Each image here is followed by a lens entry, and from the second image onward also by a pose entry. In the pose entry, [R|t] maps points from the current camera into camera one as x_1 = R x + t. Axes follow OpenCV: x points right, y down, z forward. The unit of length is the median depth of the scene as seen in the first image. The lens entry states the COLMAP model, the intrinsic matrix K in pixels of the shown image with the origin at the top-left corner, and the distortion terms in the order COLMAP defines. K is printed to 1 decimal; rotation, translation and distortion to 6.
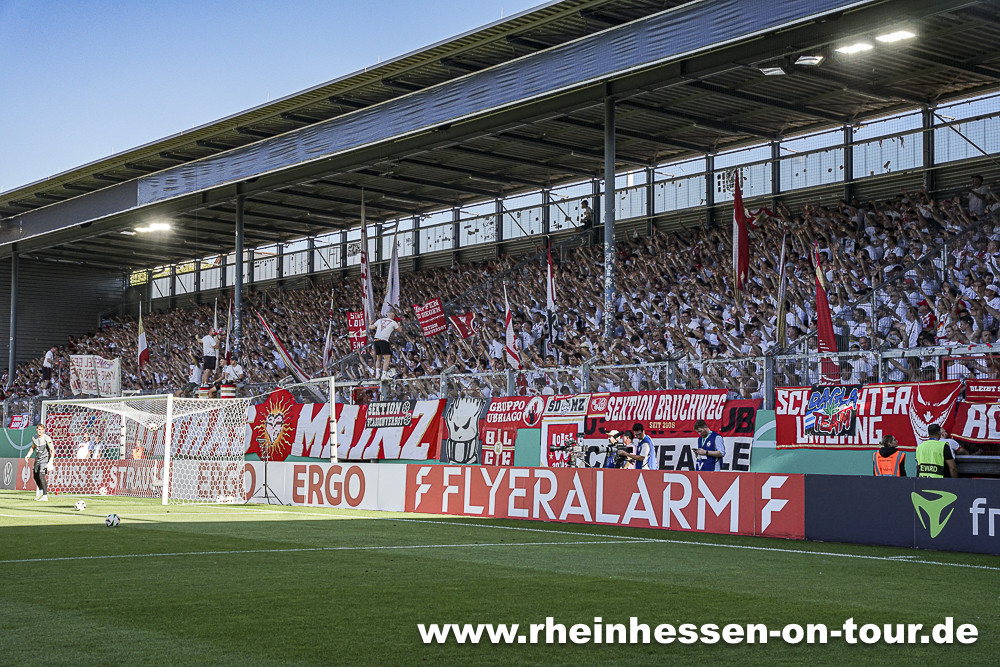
lens RADIAL K [[1542.4, 0, 502.0], [0, 1542.4, 334.2], [0, 0, 1]] dist [0.156702, 0.160461]
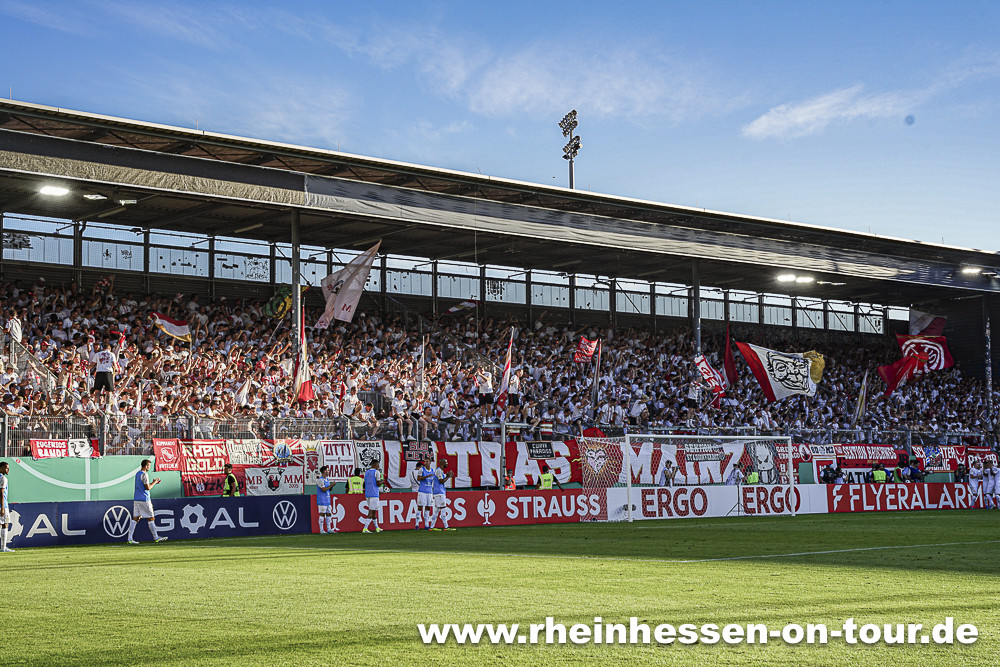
lens RADIAL K [[1599.1, 0, 501.2], [0, 1599.1, 332.4], [0, 0, 1]] dist [0.105718, 0.750291]
pose [[-0.086258, 0.083554, 0.992763, -1.842007], [-0.060683, 0.994186, -0.088946, 0.101532], [-0.994423, -0.067916, -0.080686, 1.563009]]
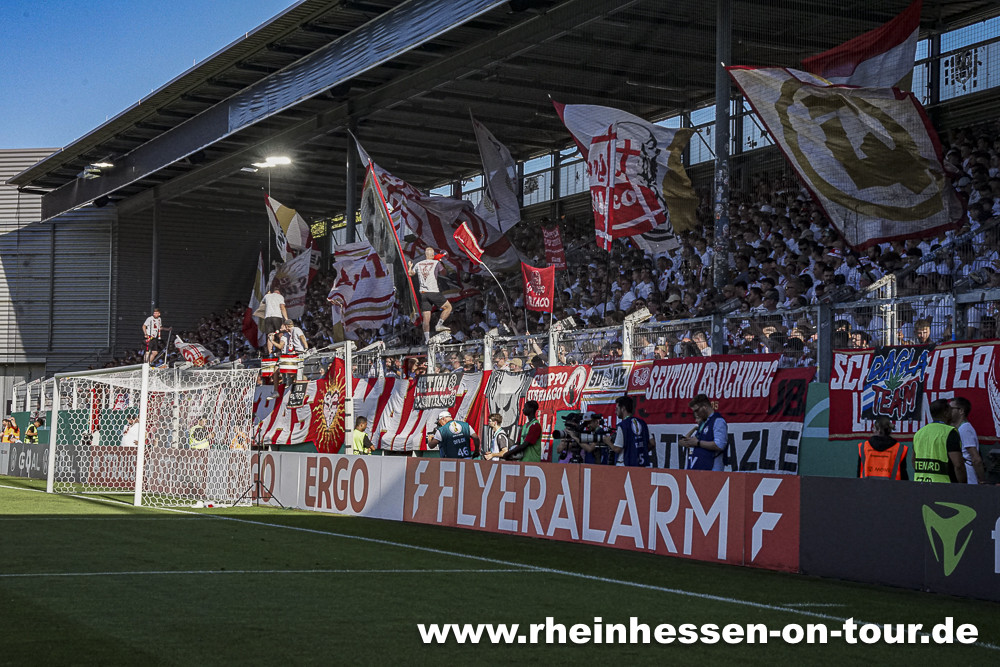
lens RADIAL K [[1868.8, 0, 500.3], [0, 1868.8, 333.3], [0, 0, 1]] dist [0.281537, 0.119110]
pose [[0.975386, -0.002400, -0.220493, 0.189107], [0.005725, 0.999879, 0.014440, 0.012362], [0.220432, -0.015347, 0.975282, 0.137080]]
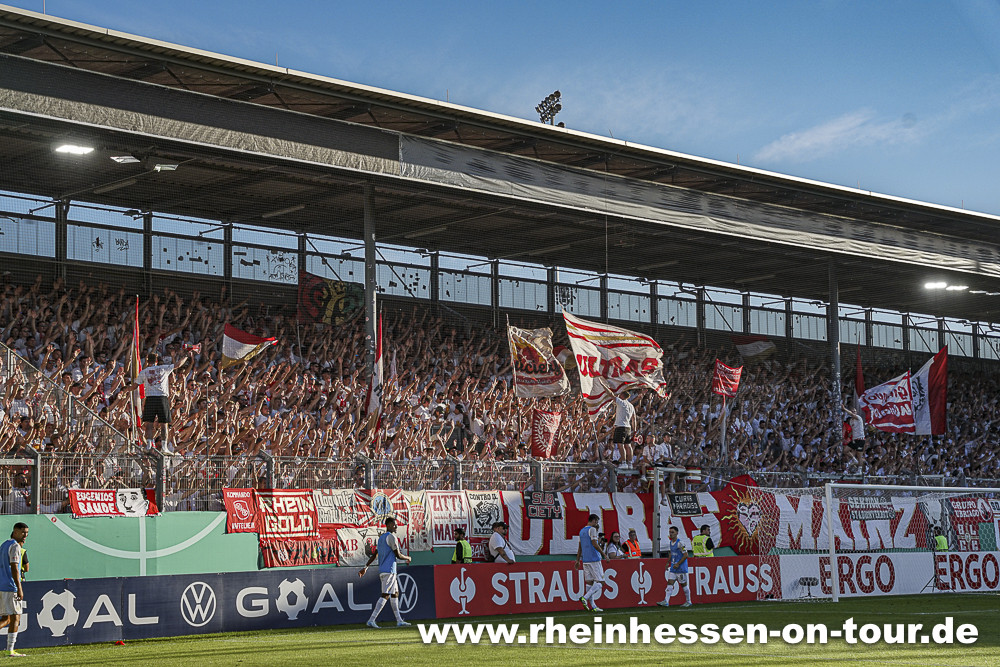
lens RADIAL K [[1867.4, 0, 499.4], [0, 1867.4, 333.9], [0, 0, 1]] dist [0.271411, 0.329435]
pose [[-0.147155, 0.100636, 0.983981, -1.637862], [-0.058644, 0.992173, -0.110244, 0.110738], [-0.987373, -0.073928, -0.140101, 1.735022]]
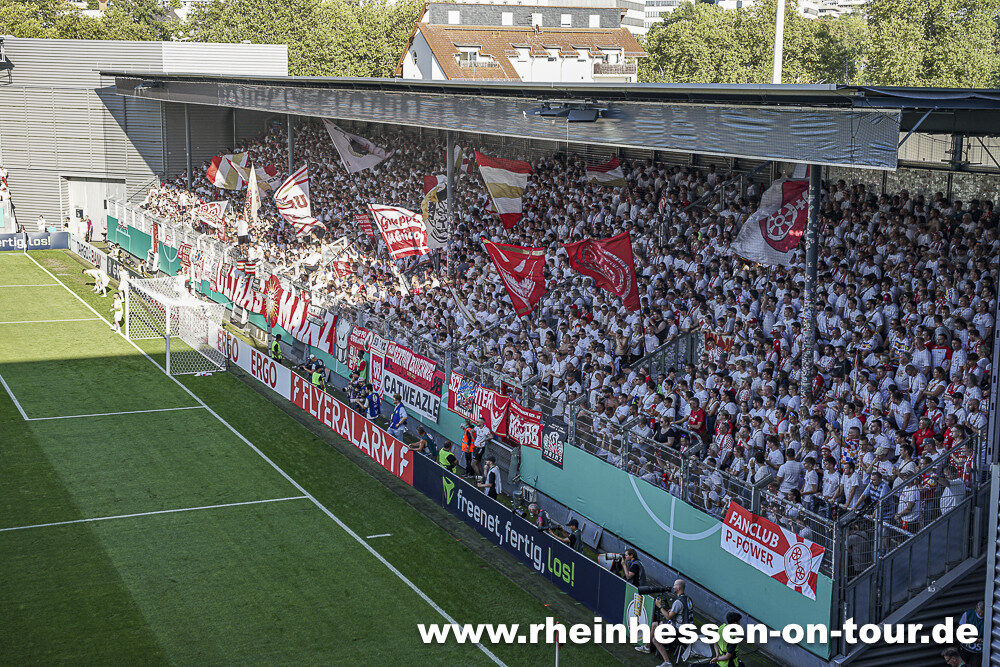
lens RADIAL K [[1431.9, 0, 499.1], [0, 1431.9, 333.6], [0, 0, 1]] dist [0.112734, 0.009676]
pose [[0.976674, 0.041025, -0.210773, 0.467057], [0.011789, 0.969854, 0.243401, -0.316228], [0.214404, -0.240208, 0.946747, -0.332696]]
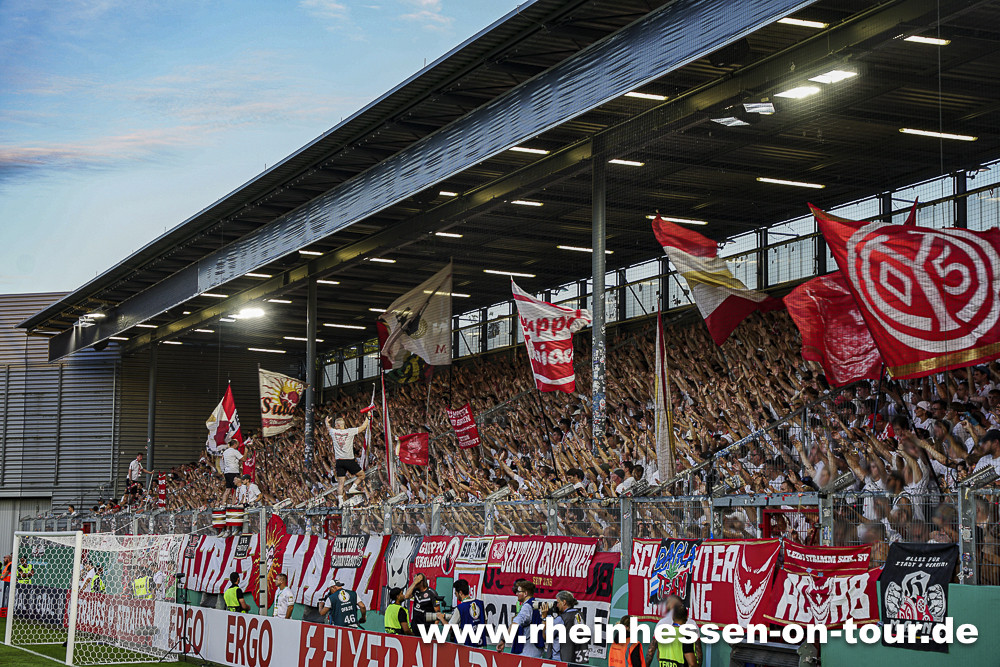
lens RADIAL K [[1878.1, 0, 483.9], [0, 1878.1, 316.4], [0, 0, 1]] dist [0.285141, 0.078856]
pose [[0.965658, -0.026620, -0.258450, 0.307156], [0.015060, 0.998800, -0.046605, -0.029556], [0.259381, 0.041113, 0.964900, 0.054996]]
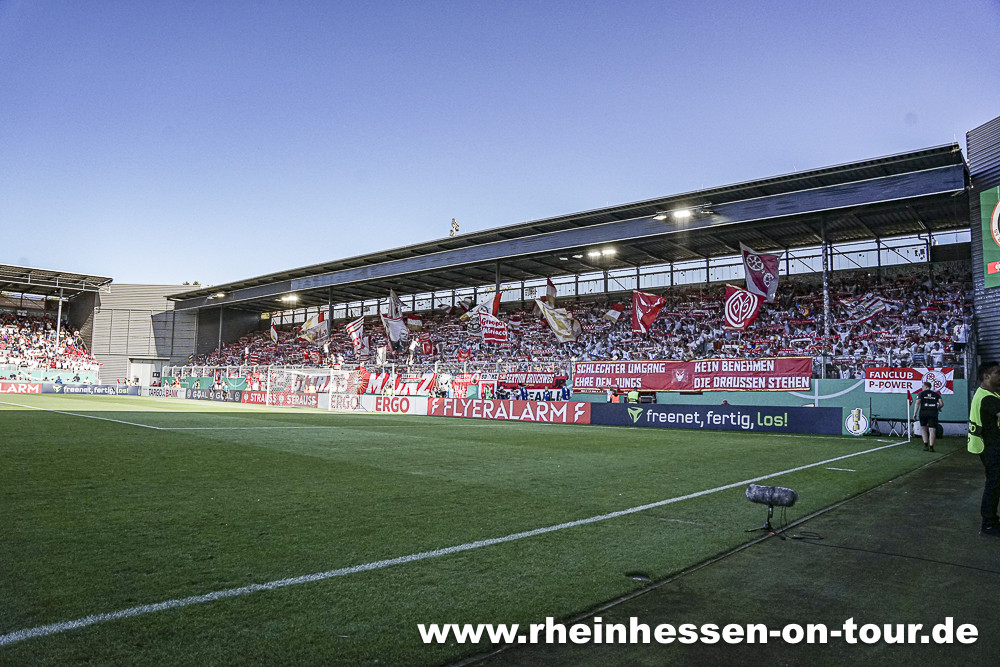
lens RADIAL K [[676.3, 0, 497.7], [0, 676.3, 331.4], [0, 0, 1]] dist [-0.151759, 0.001502]
pose [[0.982100, 0.030560, 0.185865, -0.170705], [-0.028016, 0.999475, -0.016298, -0.014927], [-0.186266, 0.010799, 0.982440, -0.178995]]
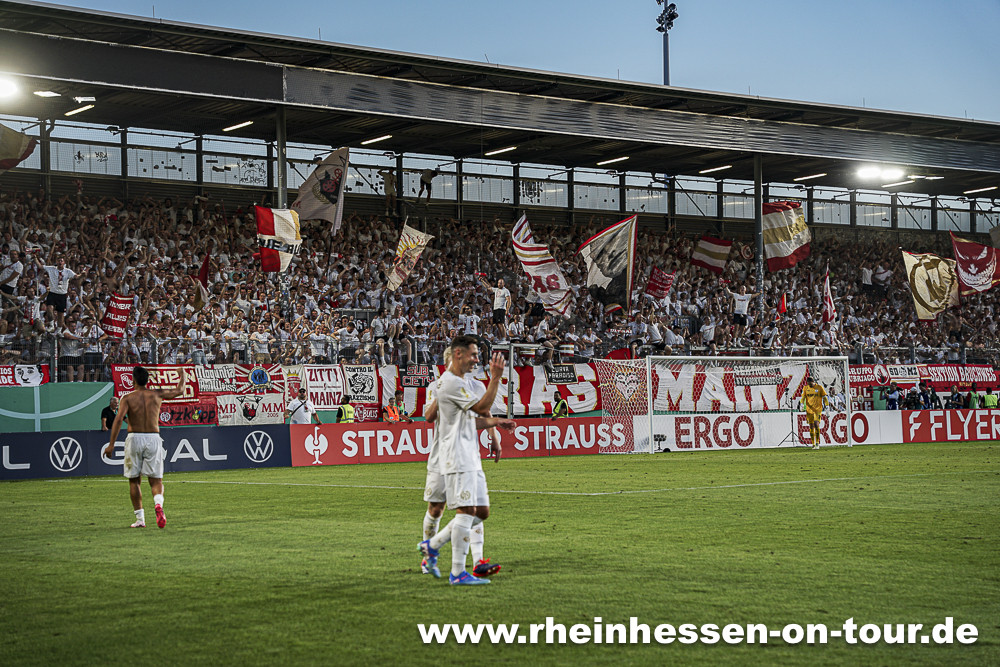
lens RADIAL K [[1868.8, 0, 499.4], [0, 1868.8, 336.0], [0, 0, 1]] dist [0.261482, 0.260091]
pose [[-0.019982, 0.030286, 0.999342, -1.910294], [-0.056095, 0.997933, -0.031365, 0.095344], [-0.998225, -0.056685, -0.018242, 1.473196]]
